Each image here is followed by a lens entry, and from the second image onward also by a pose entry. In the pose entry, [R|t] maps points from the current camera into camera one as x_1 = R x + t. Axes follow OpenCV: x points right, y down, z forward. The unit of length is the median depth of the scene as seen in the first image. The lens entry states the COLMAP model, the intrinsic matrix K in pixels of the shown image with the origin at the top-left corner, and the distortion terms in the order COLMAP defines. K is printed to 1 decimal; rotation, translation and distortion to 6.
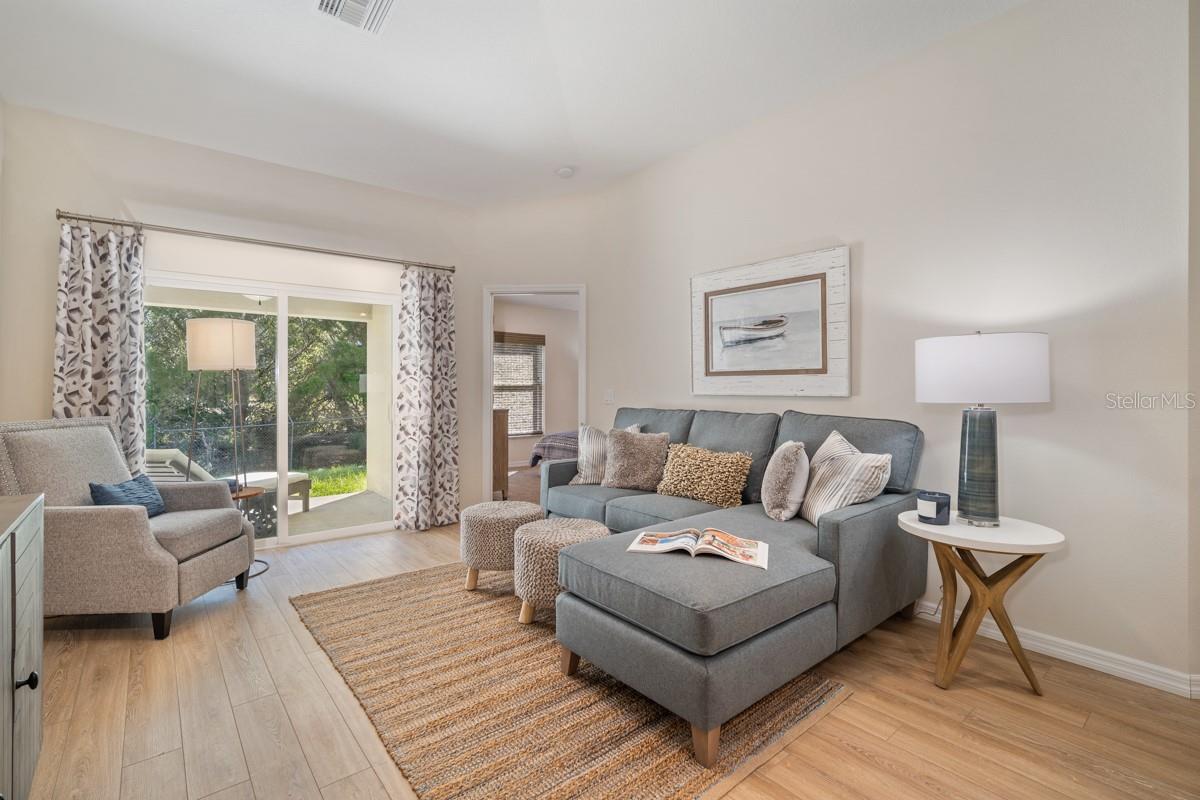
lens RADIAL K [[546.8, 0, 598.4], [0, 546.8, 380.5], [0, 0, 1]] dist [-0.002300, -0.000120]
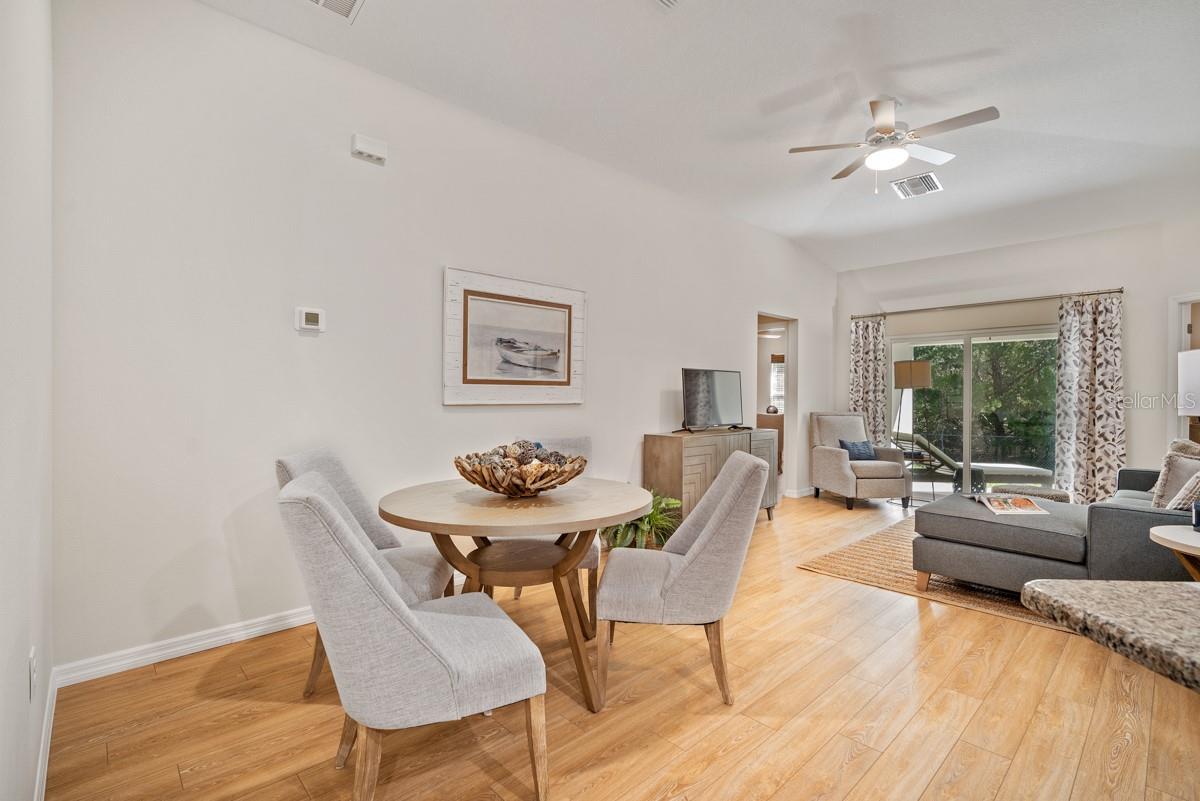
lens RADIAL K [[541.8, 0, 591.2], [0, 541.8, 398.7], [0, 0, 1]] dist [-0.007572, -0.000116]
pose [[0.062555, 0.009739, -0.997994, 1.068358], [0.009327, 0.999903, 0.010343, -0.015448], [0.997998, -0.009956, 0.062458, -0.161873]]
